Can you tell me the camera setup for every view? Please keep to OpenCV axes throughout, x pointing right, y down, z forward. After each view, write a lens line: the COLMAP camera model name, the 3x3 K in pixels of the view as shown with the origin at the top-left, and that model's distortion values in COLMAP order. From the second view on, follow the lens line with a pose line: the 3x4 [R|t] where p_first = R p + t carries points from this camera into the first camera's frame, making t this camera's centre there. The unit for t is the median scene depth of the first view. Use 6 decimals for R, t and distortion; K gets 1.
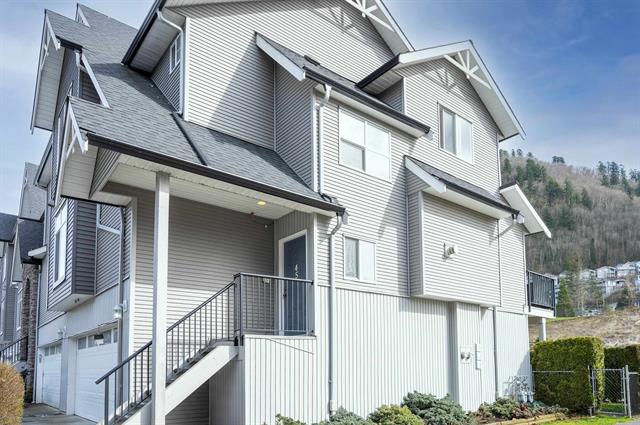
lens RADIAL K [[410.1, 0, 320.0], [0, 410.1, 220.8], [0, 0, 1]] dist [0.002195, -0.000373]
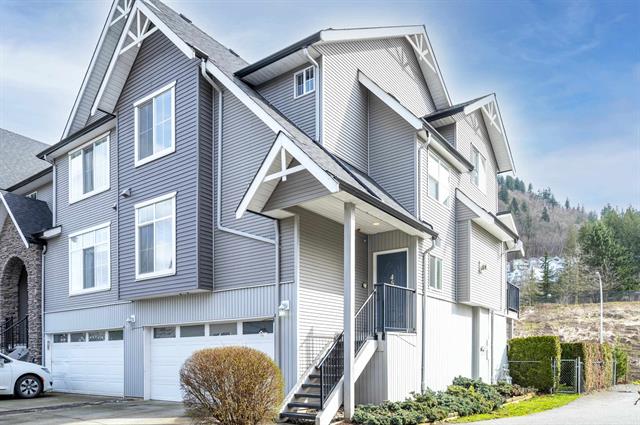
lens RADIAL K [[449.6, 0, 320.0], [0, 449.6, 212.5], [0, 0, 1]] dist [-0.001968, 0.000955]
pose [[0.959774, 0.092545, 0.265085, -0.548257], [-0.100609, 0.994781, 0.016976, -0.068651], [-0.262131, -0.042963, 0.964076, -0.204579]]
